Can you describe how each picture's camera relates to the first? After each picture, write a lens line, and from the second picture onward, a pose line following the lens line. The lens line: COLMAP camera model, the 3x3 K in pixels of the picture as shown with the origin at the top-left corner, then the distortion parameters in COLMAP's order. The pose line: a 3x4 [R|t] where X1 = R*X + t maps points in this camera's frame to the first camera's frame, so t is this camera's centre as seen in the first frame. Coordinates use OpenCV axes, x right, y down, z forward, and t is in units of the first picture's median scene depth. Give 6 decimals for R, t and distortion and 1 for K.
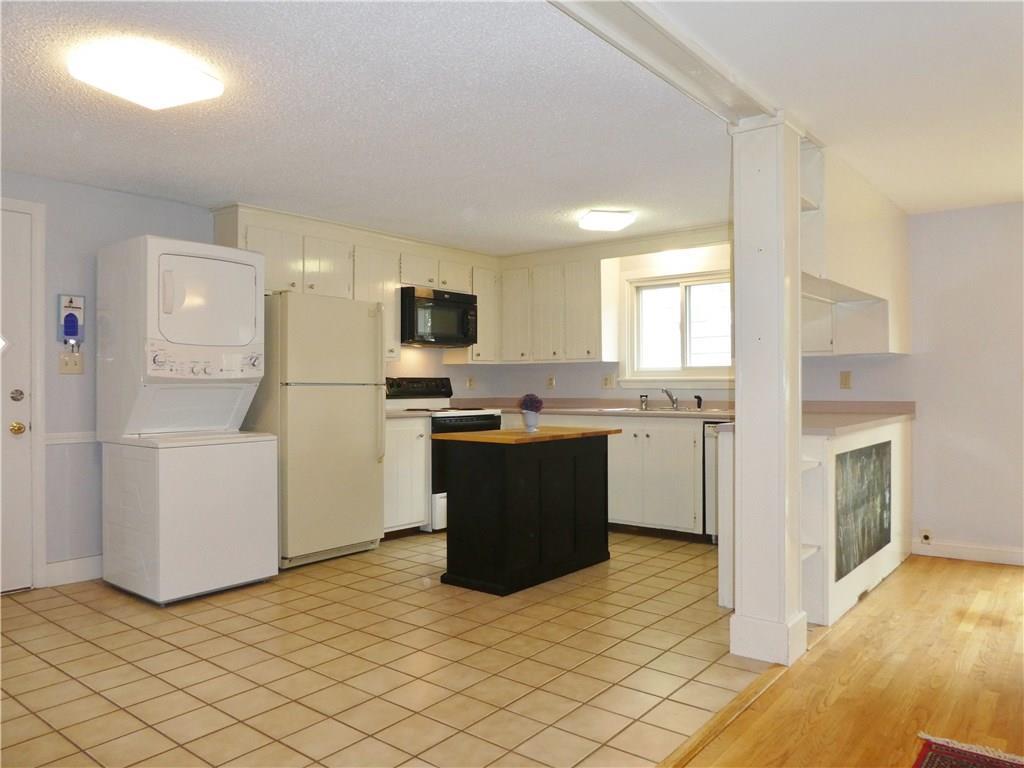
lens RADIAL K [[735.3, 0, 512.0], [0, 735.3, 384.0], [0, 0, 1]] dist [-0.020923, -0.002376]
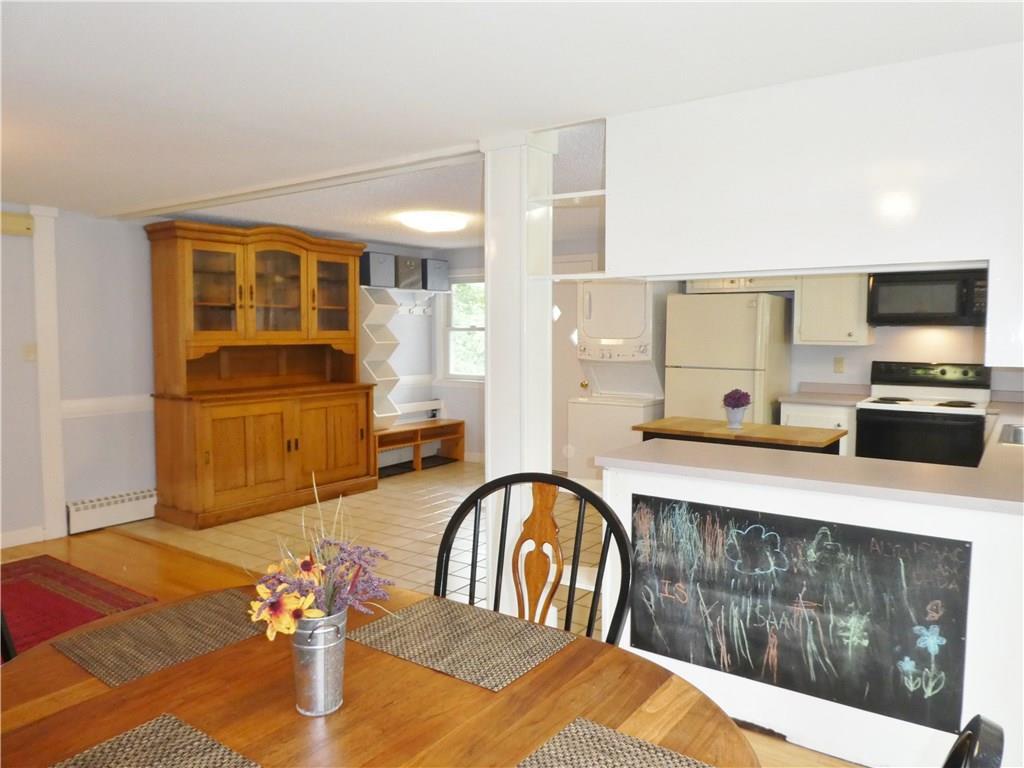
lens RADIAL K [[735.3, 0, 512.0], [0, 735.3, 384.0], [0, 0, 1]] dist [-0.020923, -0.002376]
pose [[0.059512, 0.075444, -0.995373, 0.896268], [-0.001435, 0.997145, 0.075493, -0.061570], [0.998227, -0.003064, 0.059451, 0.596513]]
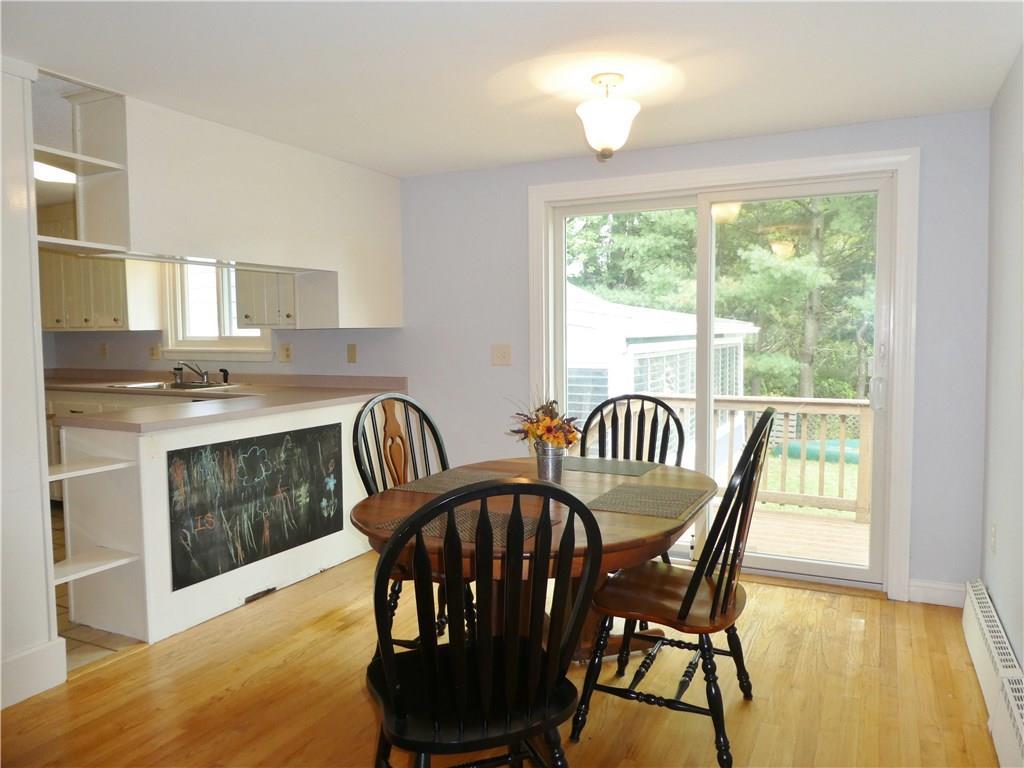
lens RADIAL K [[735.3, 0, 512.0], [0, 735.3, 384.0], [0, 0, 1]] dist [-0.020923, -0.002376]
pose [[0.976900, -0.015075, 0.213164, 0.483263], [0.000266, 0.997594, 0.069333, -0.033742], [-0.213696, -0.067674, 0.974553, 0.037775]]
